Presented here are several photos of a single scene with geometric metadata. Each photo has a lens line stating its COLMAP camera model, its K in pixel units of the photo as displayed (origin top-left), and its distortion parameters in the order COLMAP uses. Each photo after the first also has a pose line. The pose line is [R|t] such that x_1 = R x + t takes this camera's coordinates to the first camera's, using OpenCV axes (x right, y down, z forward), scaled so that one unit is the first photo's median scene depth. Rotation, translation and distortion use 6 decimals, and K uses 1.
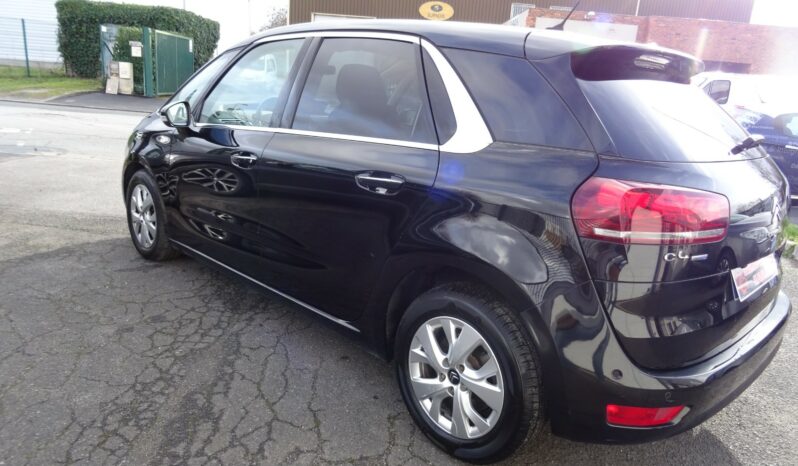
lens RADIAL K [[571.3, 0, 399.0], [0, 571.3, 233.0], [0, 0, 1]] dist [-0.001168, -0.003727]
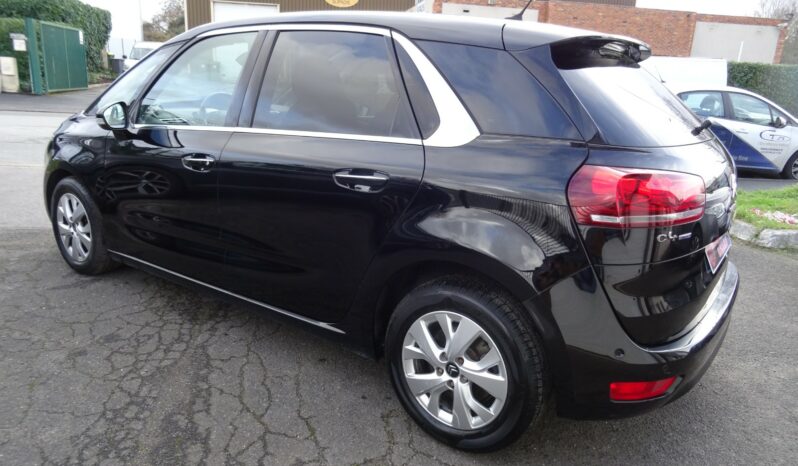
lens RADIAL K [[571.3, 0, 399.0], [0, 571.3, 233.0], [0, 0, 1]] dist [-0.001168, -0.003727]
pose [[0.986821, -0.067609, 0.147018, -0.112474], [0.064448, 0.997578, 0.026168, -0.018488], [-0.148431, -0.016348, 0.988788, 0.021121]]
